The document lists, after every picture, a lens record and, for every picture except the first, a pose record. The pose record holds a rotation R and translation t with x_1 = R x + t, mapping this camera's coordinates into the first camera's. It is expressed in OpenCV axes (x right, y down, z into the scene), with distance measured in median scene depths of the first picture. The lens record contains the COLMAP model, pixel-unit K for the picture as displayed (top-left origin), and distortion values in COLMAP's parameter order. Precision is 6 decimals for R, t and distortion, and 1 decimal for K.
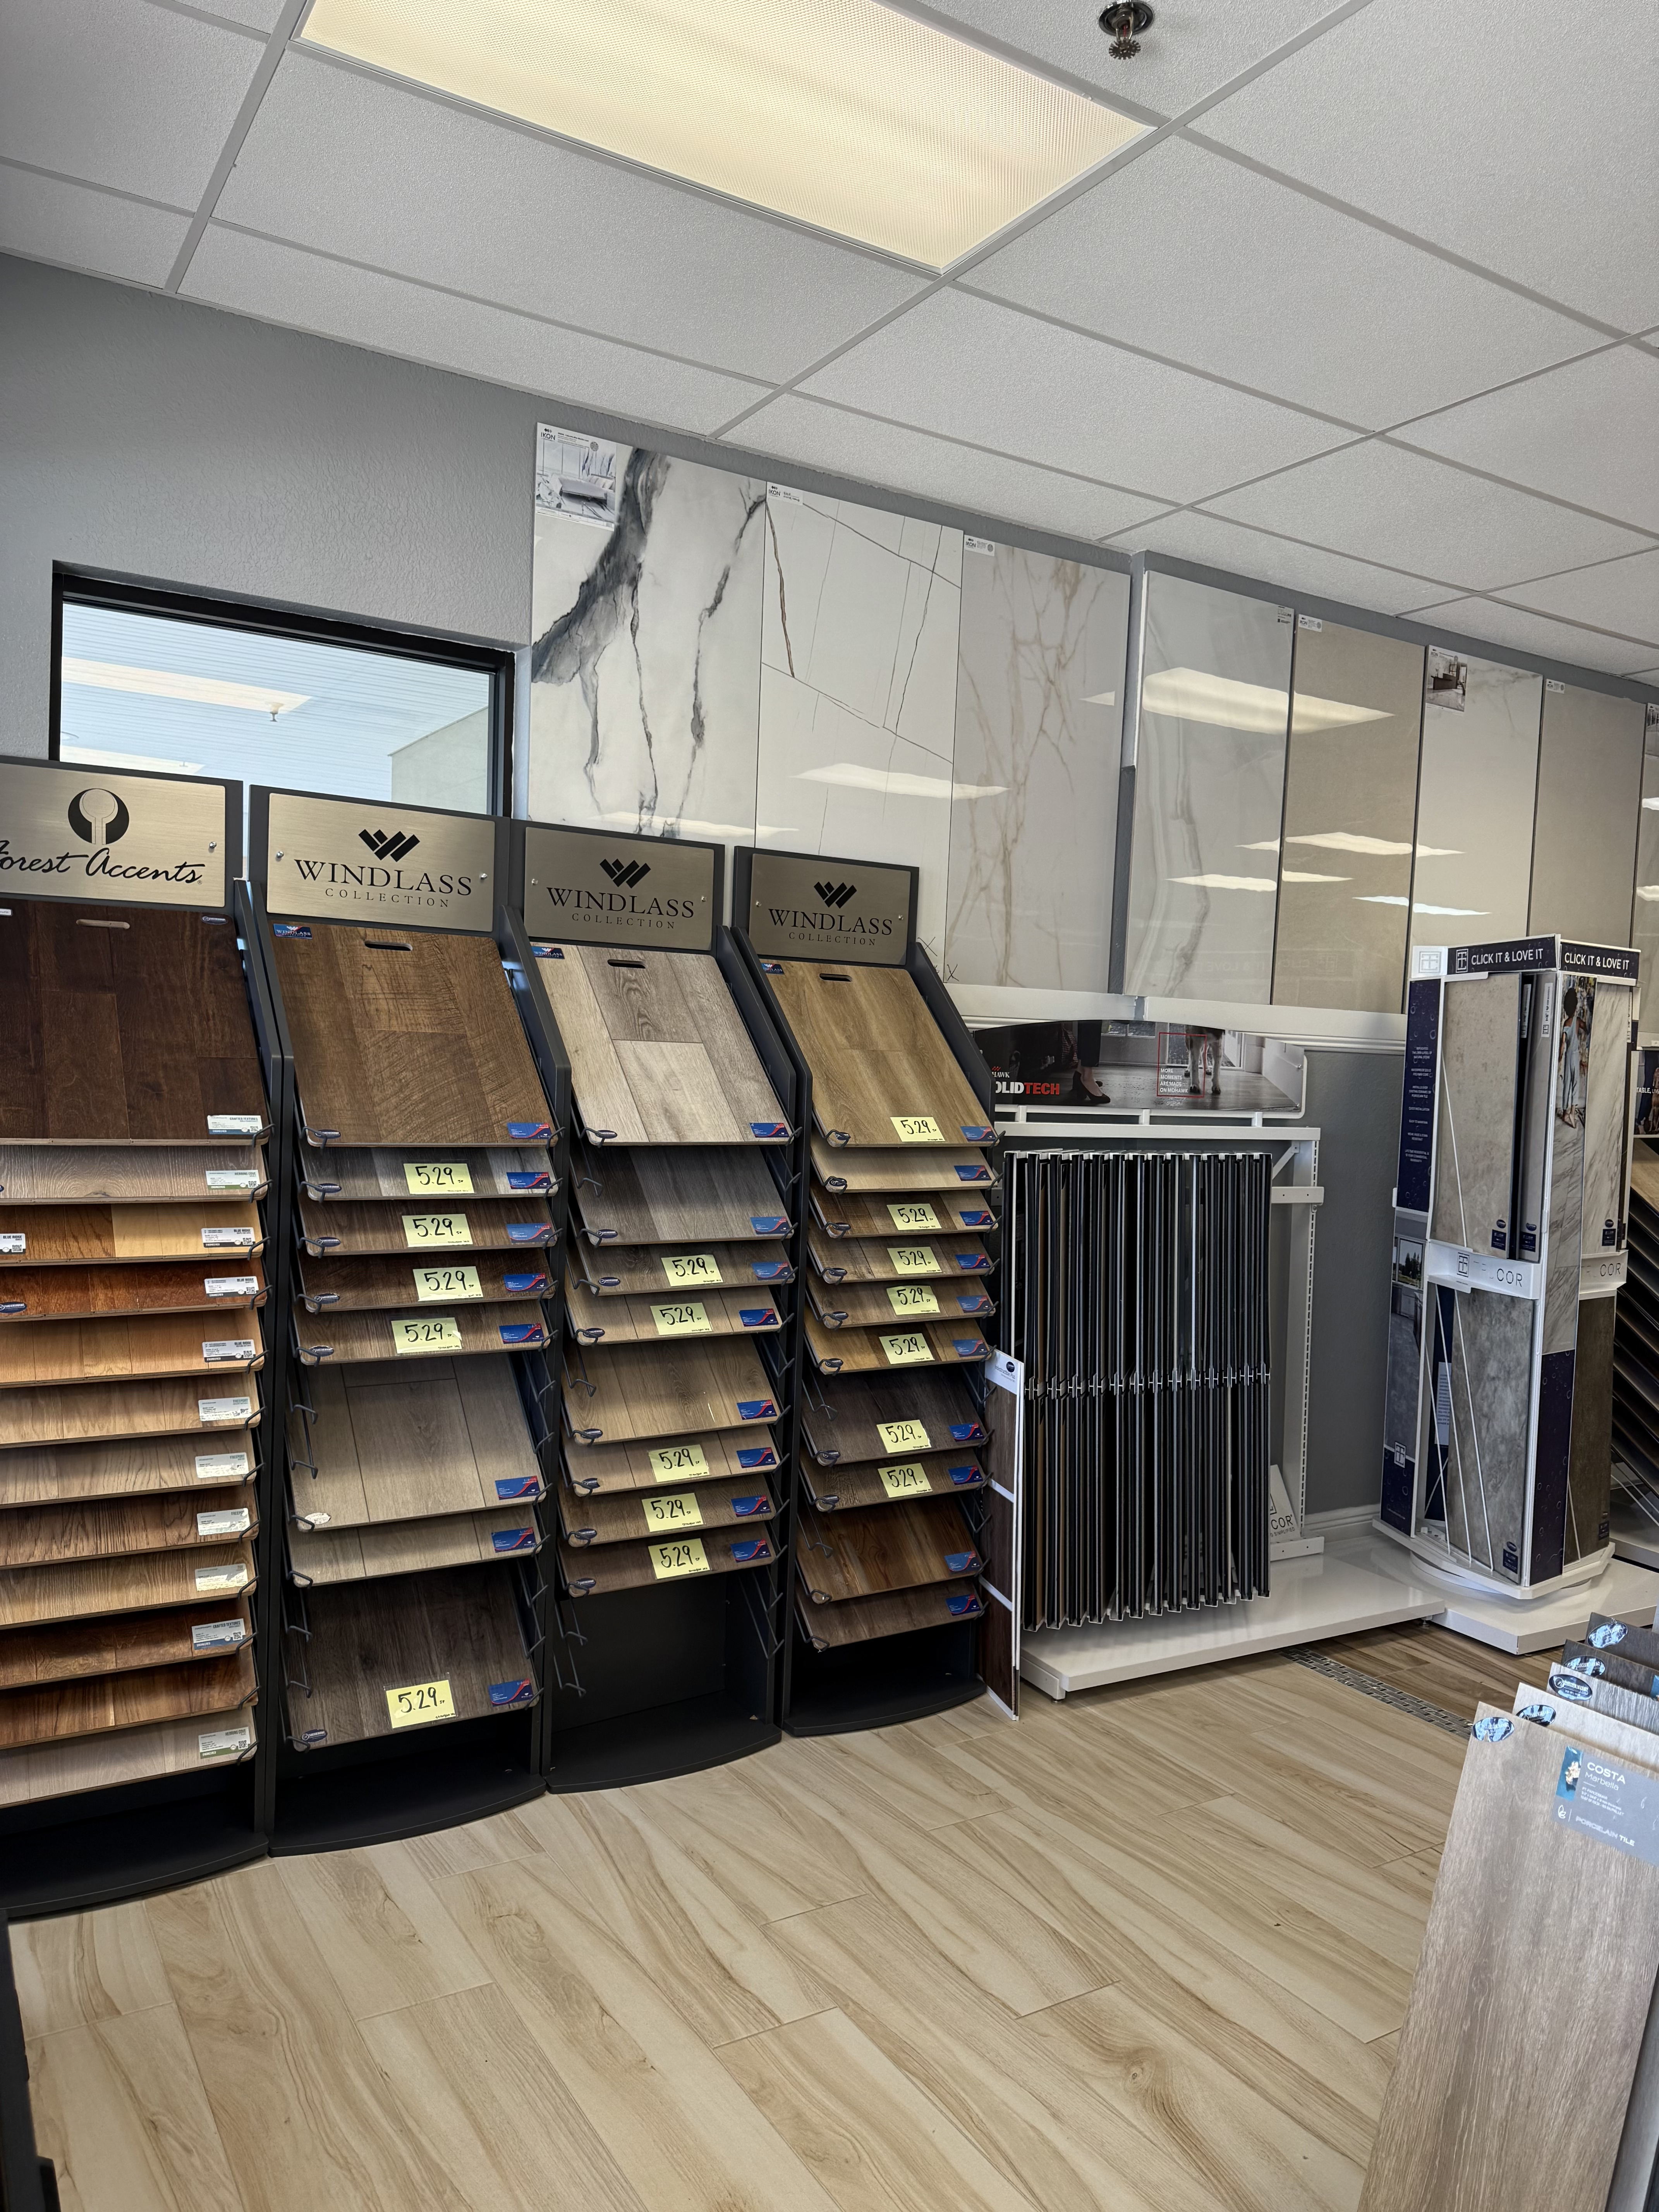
lens RADIAL K [[1559.5, 0, 841.4], [0, 1559.5, 1114.9], [0, 0, 1]] dist [0.079087, -0.106368]
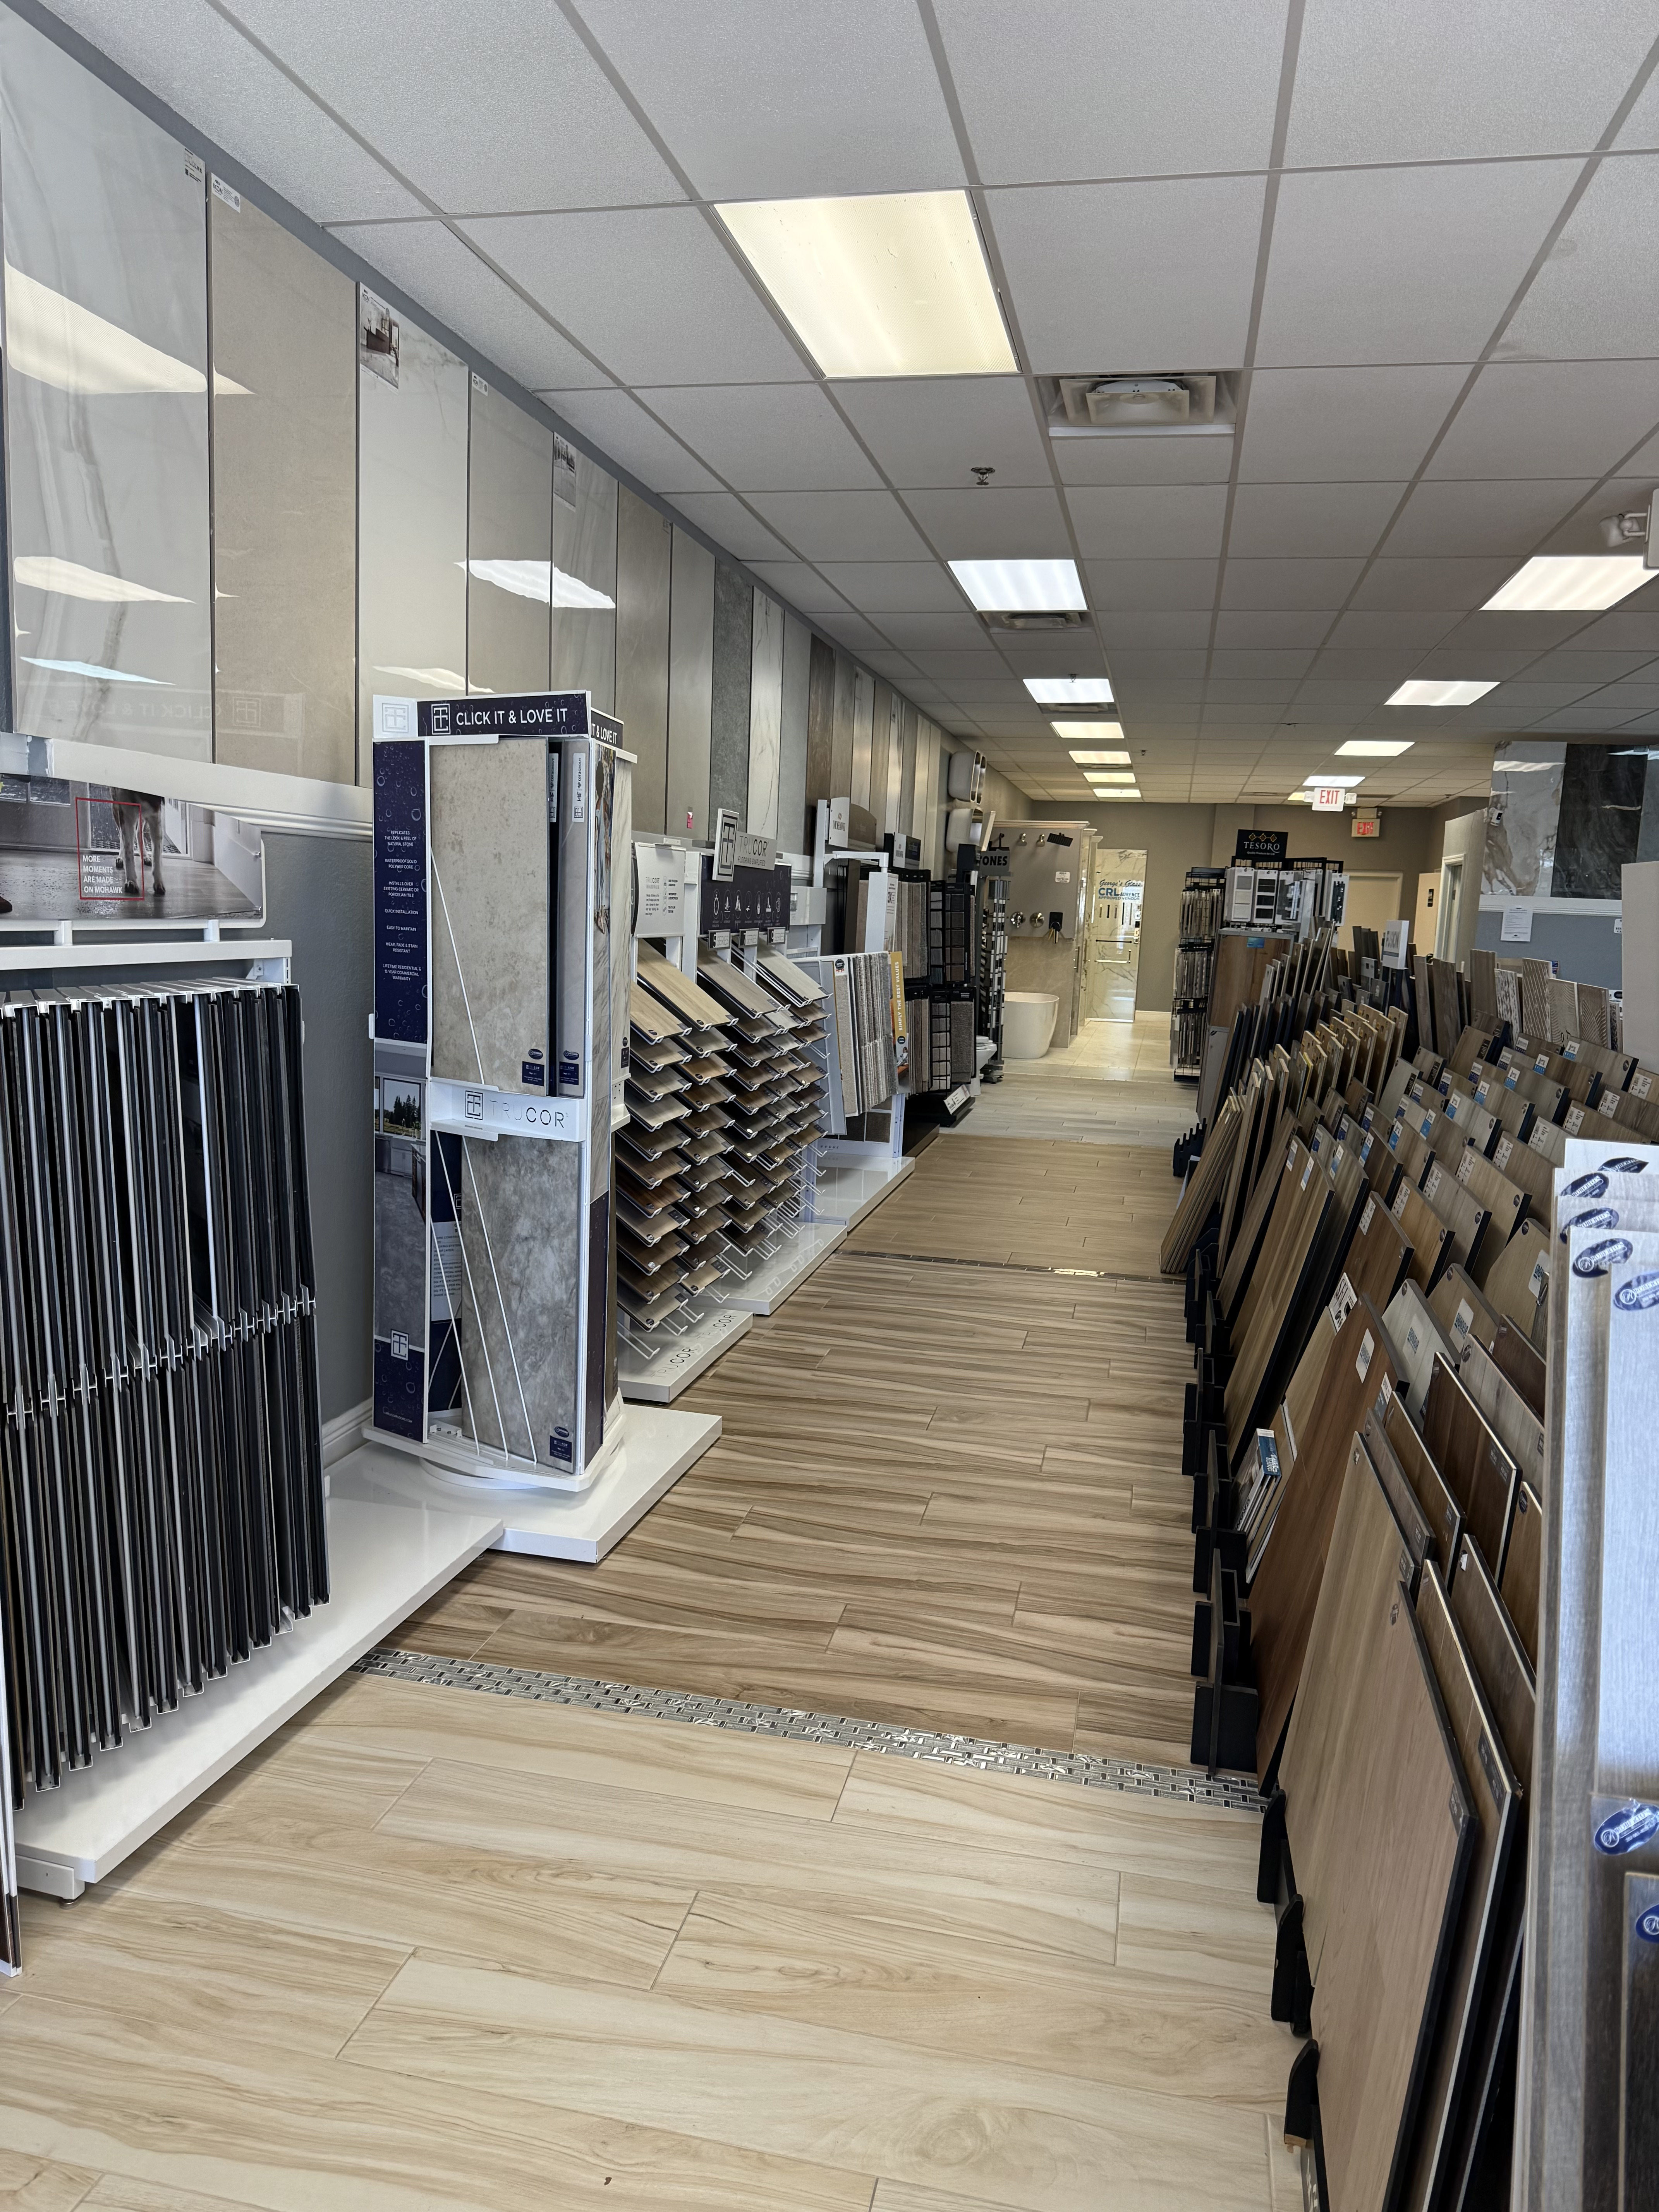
lens RADIAL K [[1559.5, 0, 841.4], [0, 1559.5, 1114.9], [0, 0, 1]] dist [0.079087, -0.106368]
pose [[0.699528, -0.110986, 0.705934, -0.043817], [0.016421, 0.990101, 0.139390, -0.009380], [-0.714417, -0.085915, 0.694426, 0.314403]]
